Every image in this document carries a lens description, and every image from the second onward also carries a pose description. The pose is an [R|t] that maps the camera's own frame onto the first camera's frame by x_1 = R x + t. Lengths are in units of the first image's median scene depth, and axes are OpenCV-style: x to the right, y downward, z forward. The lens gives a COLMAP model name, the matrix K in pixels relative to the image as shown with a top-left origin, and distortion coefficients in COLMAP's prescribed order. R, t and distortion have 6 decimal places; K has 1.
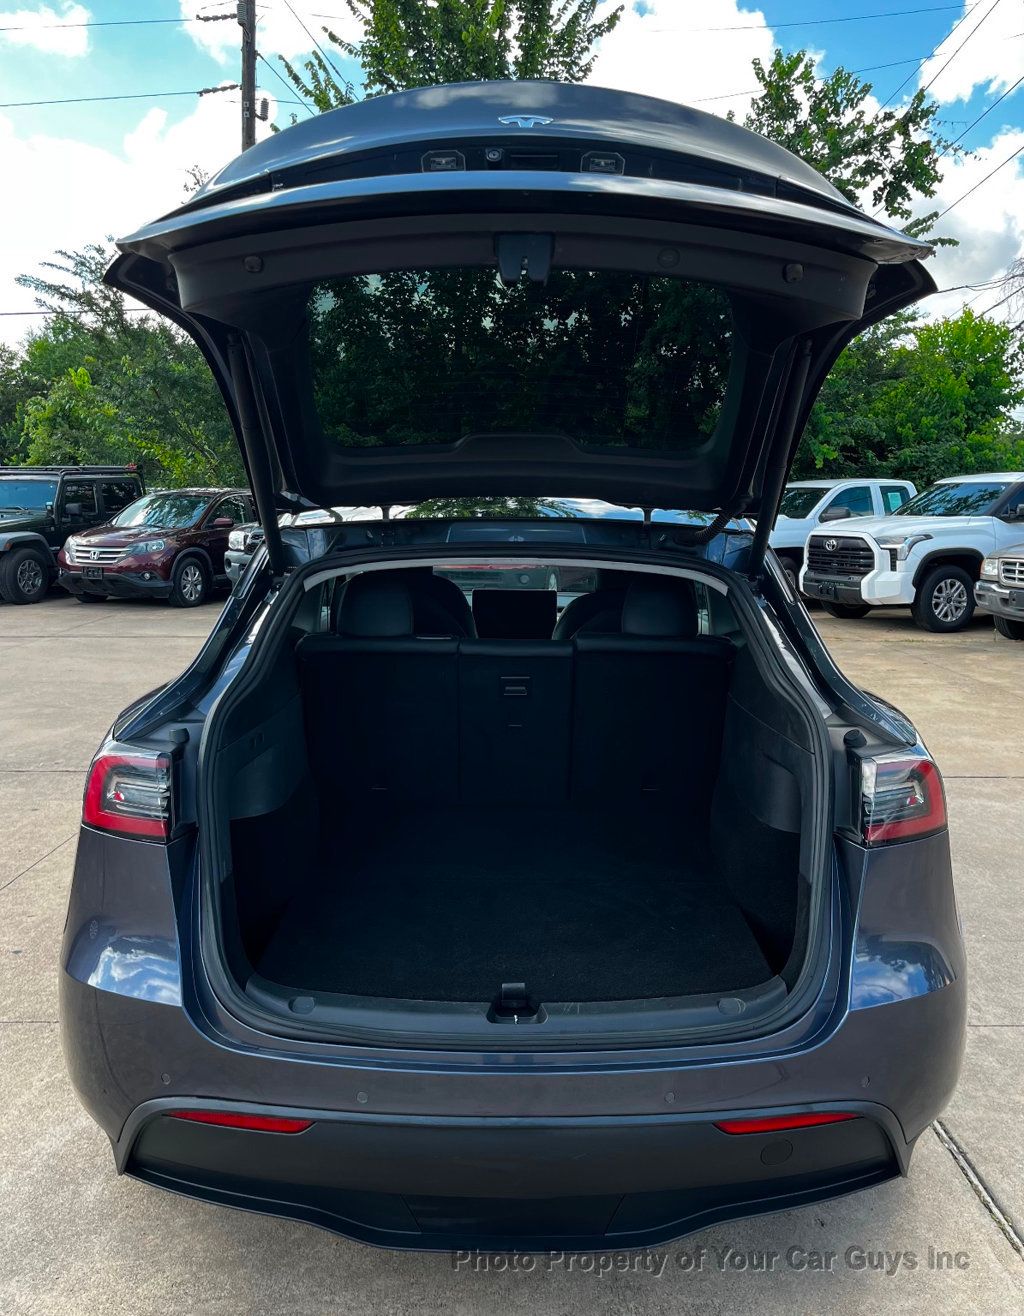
lens RADIAL K [[1115.9, 0, 518.0], [0, 1115.9, 678.6], [0, 0, 1]] dist [0.026873, -0.031141]
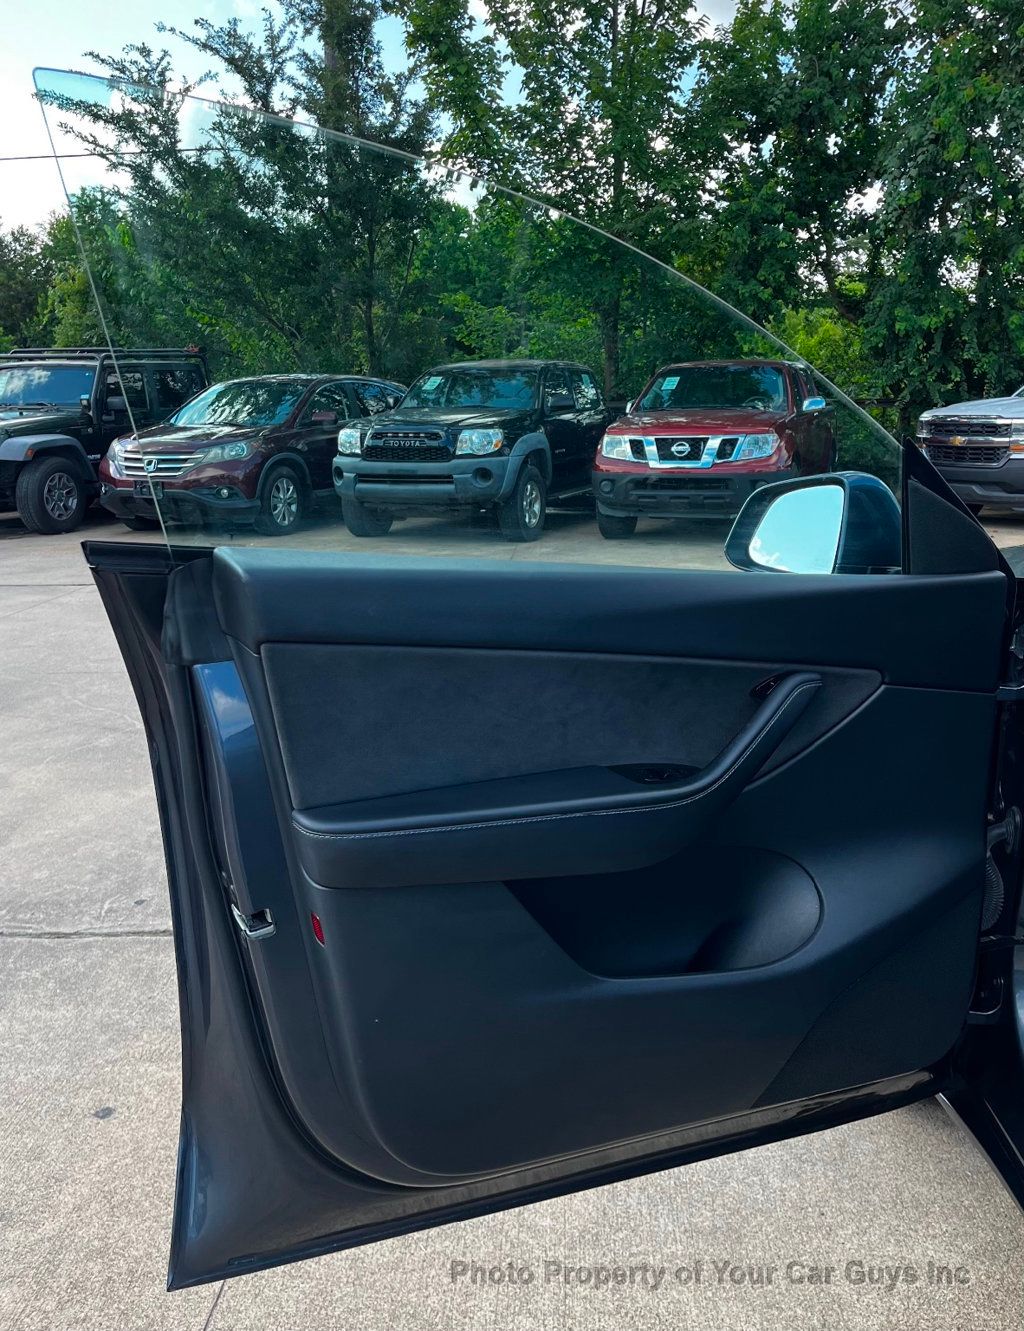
lens RADIAL K [[1220.7, 0, 591.6], [0, 1220.7, 621.6], [0, 0, 1]] dist [0.027975, -0.016309]
pose [[0.999873, -0.015701, -0.002597, -0.082850], [0.015747, 0.999706, 0.018449, -0.017203], [0.002307, -0.018488, 0.999826, 0.185388]]
